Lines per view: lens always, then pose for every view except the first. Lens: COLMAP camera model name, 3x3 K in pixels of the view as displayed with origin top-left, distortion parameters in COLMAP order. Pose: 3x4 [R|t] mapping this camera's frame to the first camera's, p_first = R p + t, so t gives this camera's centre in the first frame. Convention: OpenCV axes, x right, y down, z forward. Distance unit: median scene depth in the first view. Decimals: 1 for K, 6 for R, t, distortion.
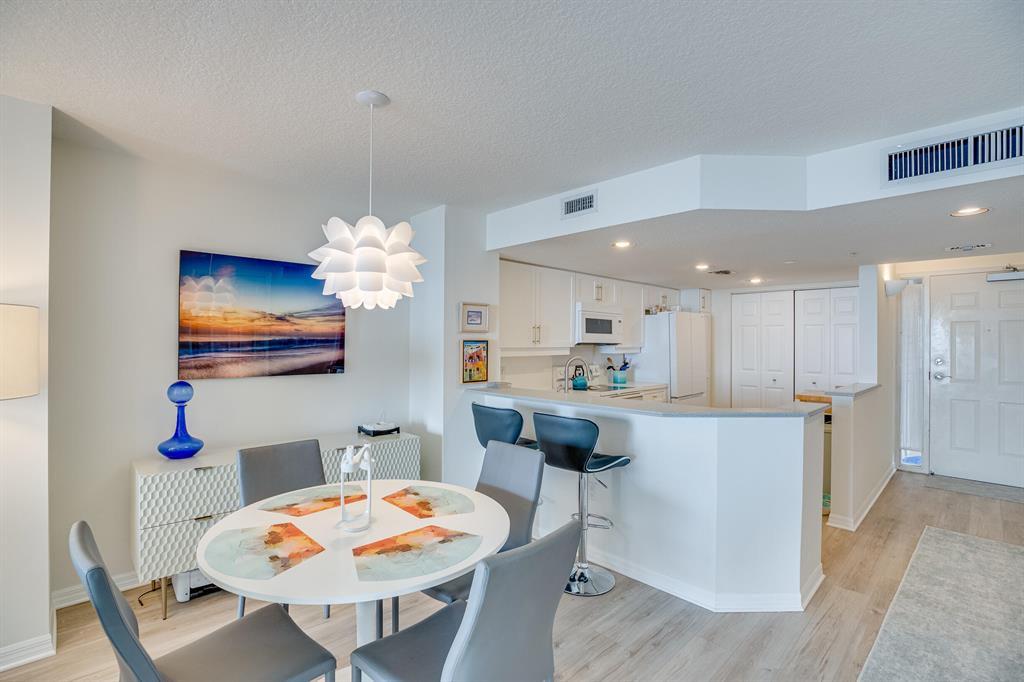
lens RADIAL K [[481.3, 0, 508.0], [0, 481.3, 339.8], [0, 0, 1]] dist [-0.042114, 0.010309]
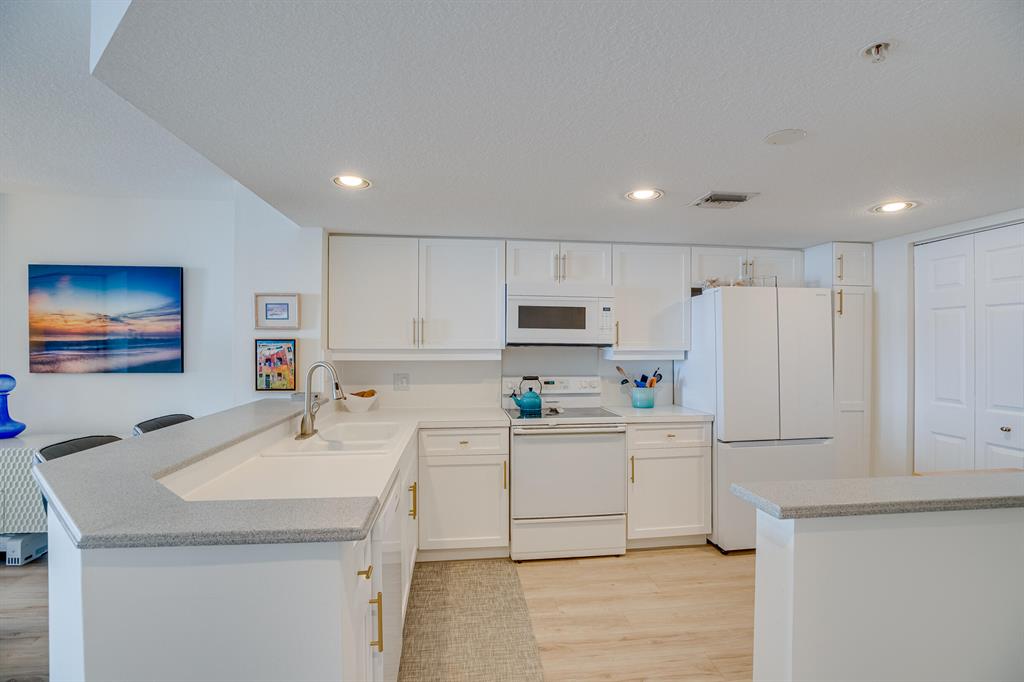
lens RADIAL K [[481.3, 0, 508.0], [0, 481.3, 339.8], [0, 0, 1]] dist [-0.042114, 0.010309]
pose [[0.787024, -0.003915, -0.616910, 0.830814], [0.002370, 0.999992, -0.003322, 0.006329], [0.616918, 0.001153, 0.787026, 0.682685]]
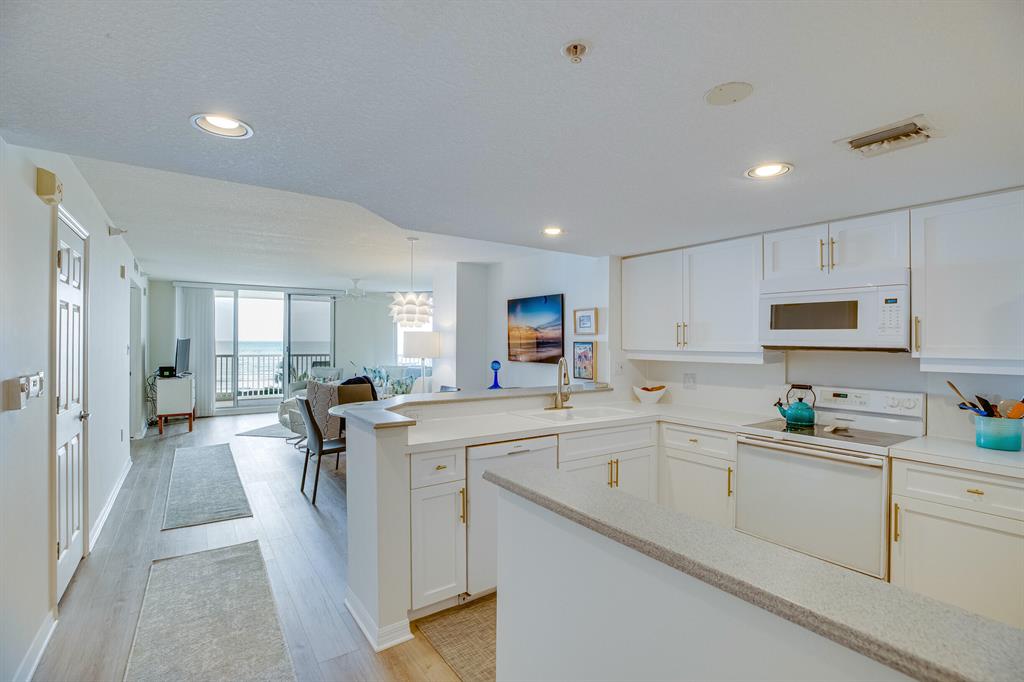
lens RADIAL K [[481.3, 0, 508.0], [0, 481.3, 339.8], [0, 0, 1]] dist [-0.042114, 0.010309]
pose [[-0.181864, -0.009884, -0.983274, 1.202253], [-0.004067, 0.999948, -0.009300, 0.008492], [0.983315, 0.002307, -0.181895, 1.158545]]
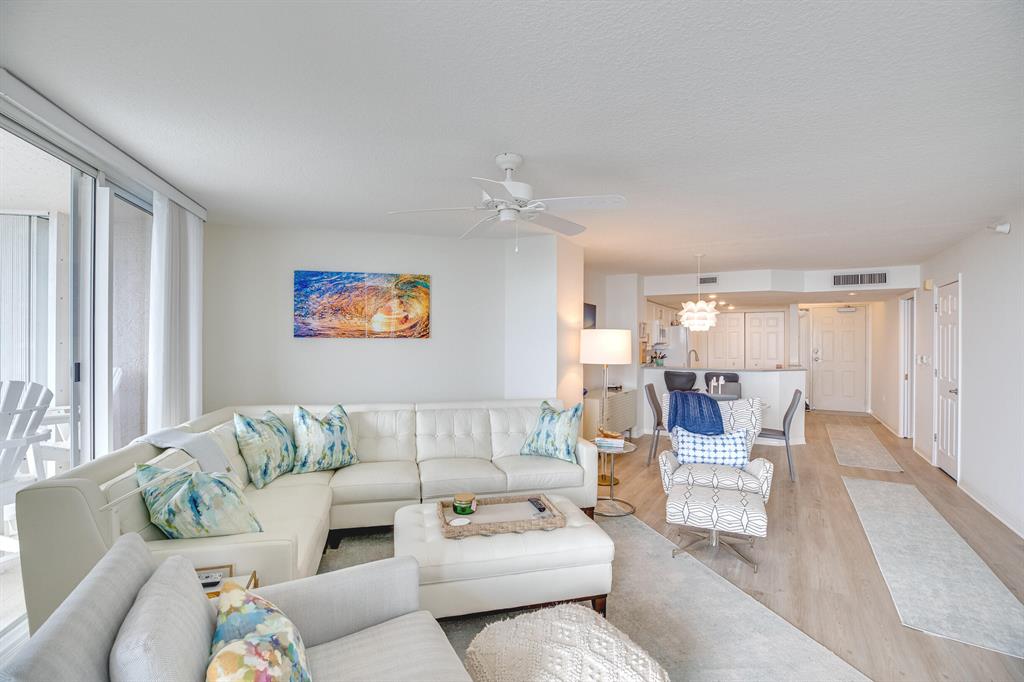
lens RADIAL K [[481.3, 0, 508.0], [0, 481.3, 339.8], [0, 0, 1]] dist [-0.042114, 0.010309]
pose [[0.959164, -0.000377, 0.282850, -1.270830], [0.000551, 1.000000, -0.000536, -0.007925], [-0.282850, 0.000670, 0.959164, -0.809699]]
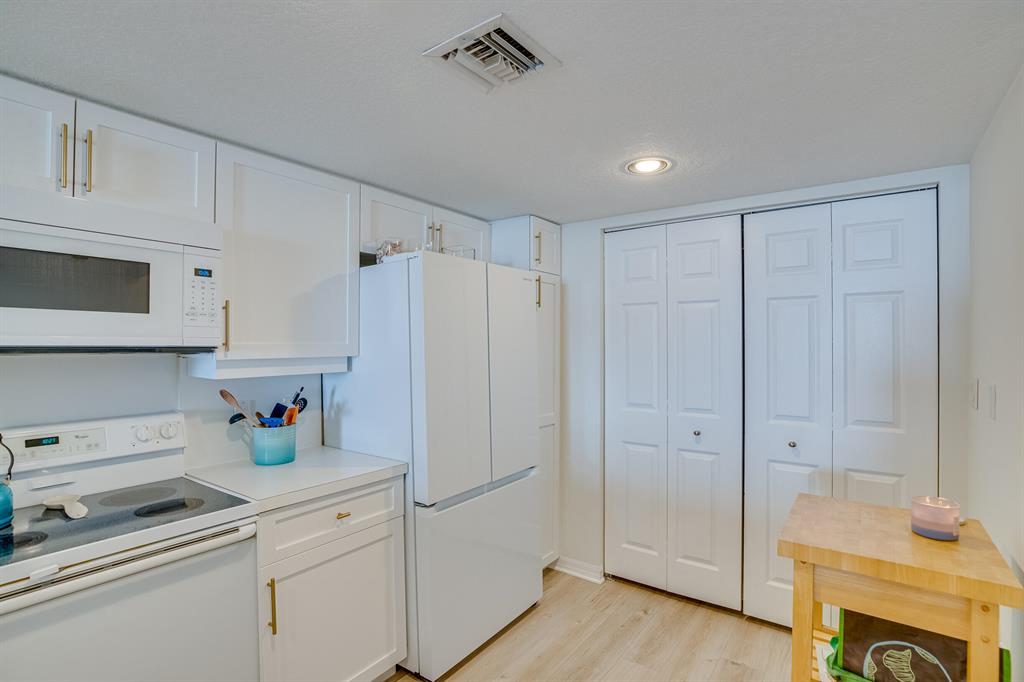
lens RADIAL K [[481.3, 0, 508.0], [0, 481.3, 339.8], [0, 0, 1]] dist [-0.042114, 0.010309]
pose [[0.986489, -0.002891, 0.163804, 0.588742], [0.002867, 0.999996, 0.000382, 0.005871], [-0.163805, 0.000093, 0.986493, 1.100350]]
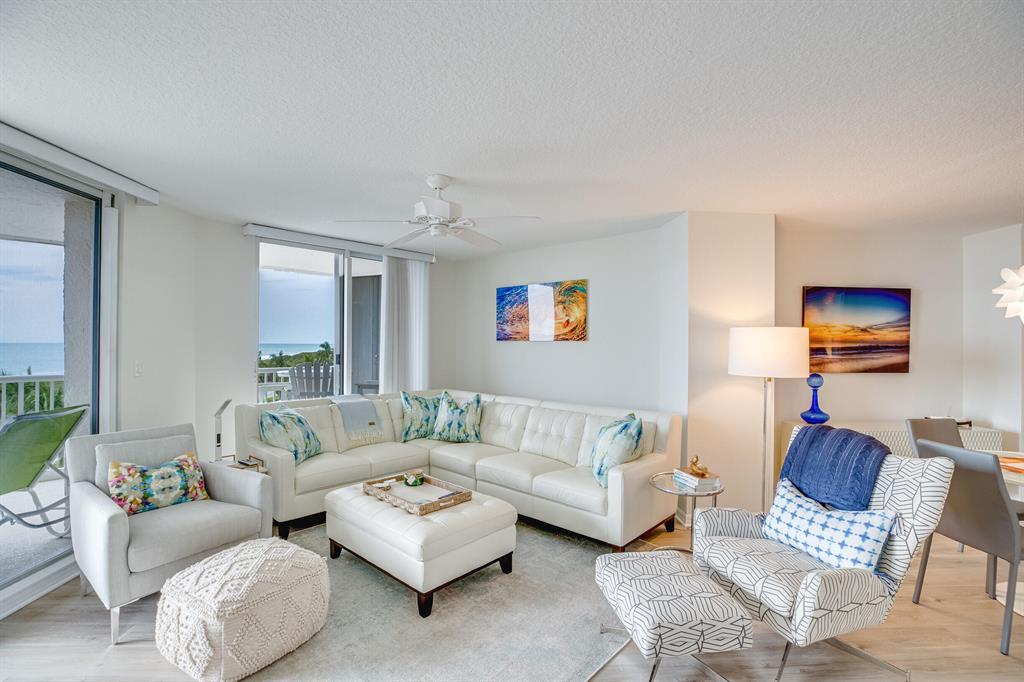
lens RADIAL K [[481.3, 0, 508.0], [0, 481.3, 339.8], [0, 0, 1]] dist [-0.042114, 0.010309]
pose [[0.749827, -0.003846, -0.661623, -0.334878], [-0.001610, 0.999970, -0.007638, -0.005700], [0.661632, 0.006792, 0.749798, -0.625121]]
